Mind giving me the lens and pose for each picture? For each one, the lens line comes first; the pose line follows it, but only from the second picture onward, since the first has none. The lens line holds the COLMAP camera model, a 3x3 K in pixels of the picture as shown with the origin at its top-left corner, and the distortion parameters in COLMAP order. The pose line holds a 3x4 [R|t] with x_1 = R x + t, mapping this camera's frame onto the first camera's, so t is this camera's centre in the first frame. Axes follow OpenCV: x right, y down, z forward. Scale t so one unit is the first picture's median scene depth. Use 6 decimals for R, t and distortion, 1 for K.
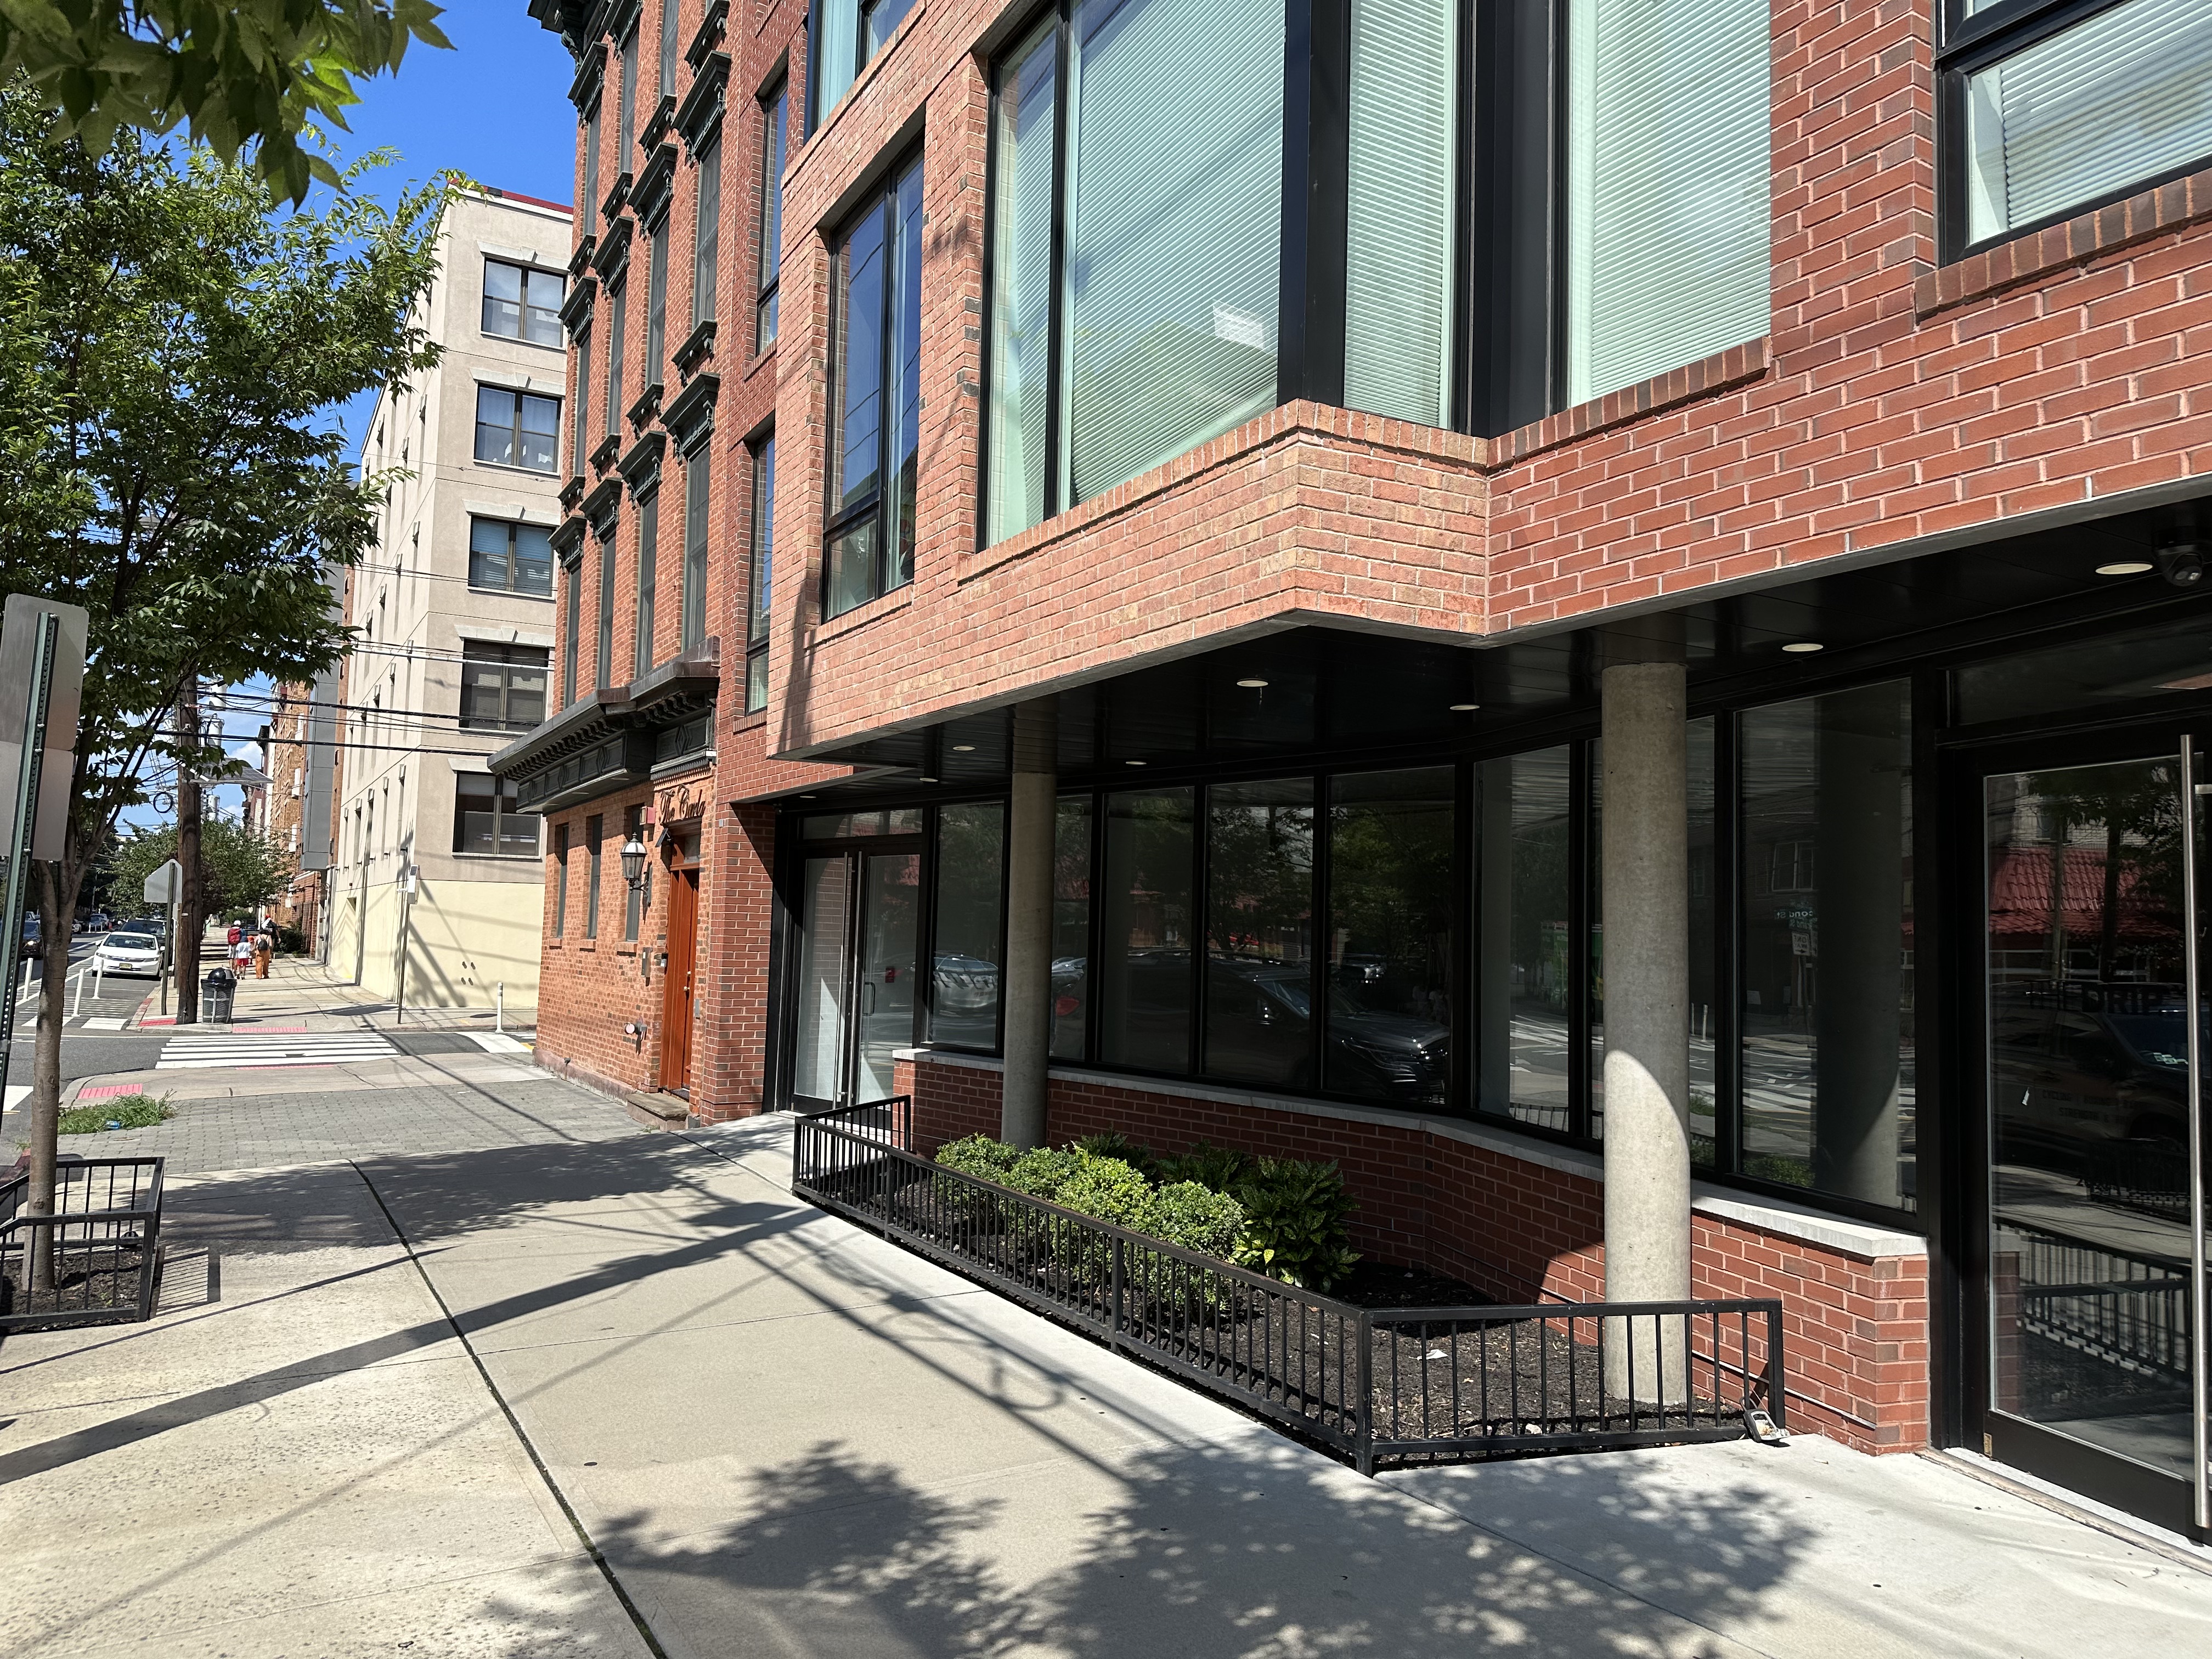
lens RADIAL K [[1549.4, 0, 1110.8], [0, 1549.4, 807.3], [0, 0, 1]] dist [0.140782, -0.223441]
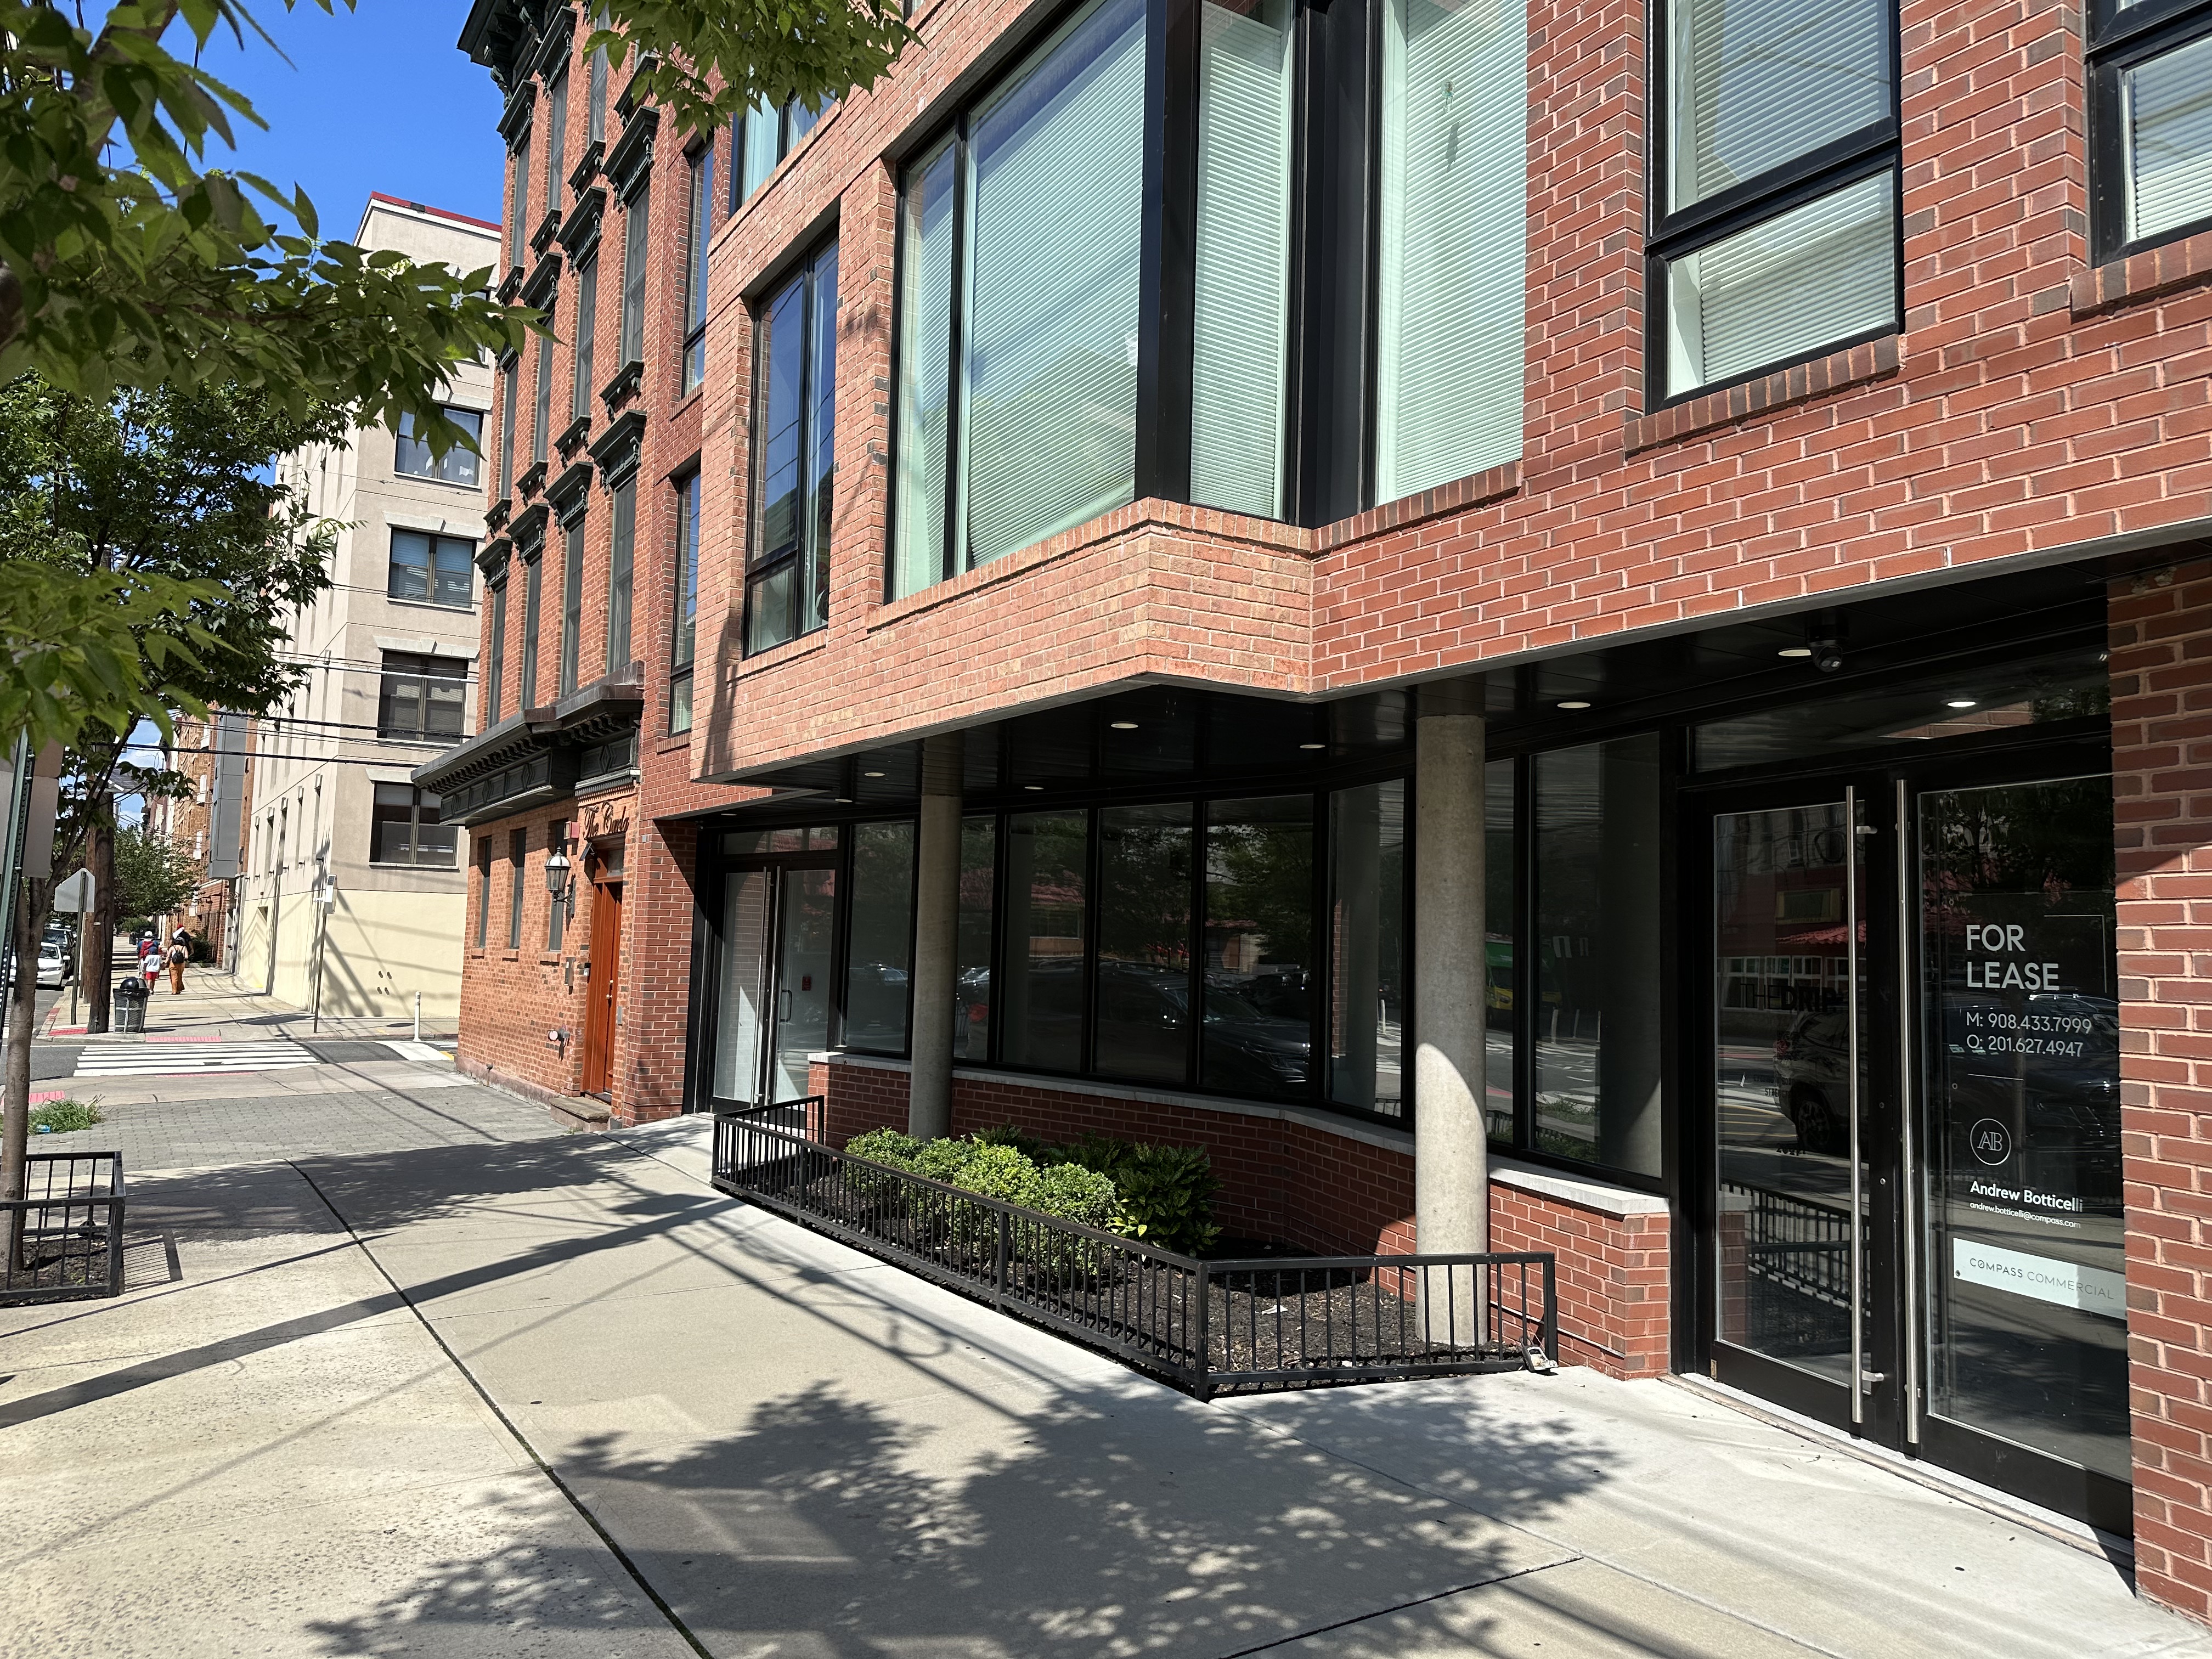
lens RADIAL K [[1549.4, 0, 1110.8], [0, 1549.4, 807.3], [0, 0, 1]] dist [0.140782, -0.223441]
pose [[0.998807, 0.005333, 0.048535, 0.019467], [-0.005029, 0.999967, -0.006387, -0.009192], [-0.048567, 0.006135, 0.998801, -0.106391]]
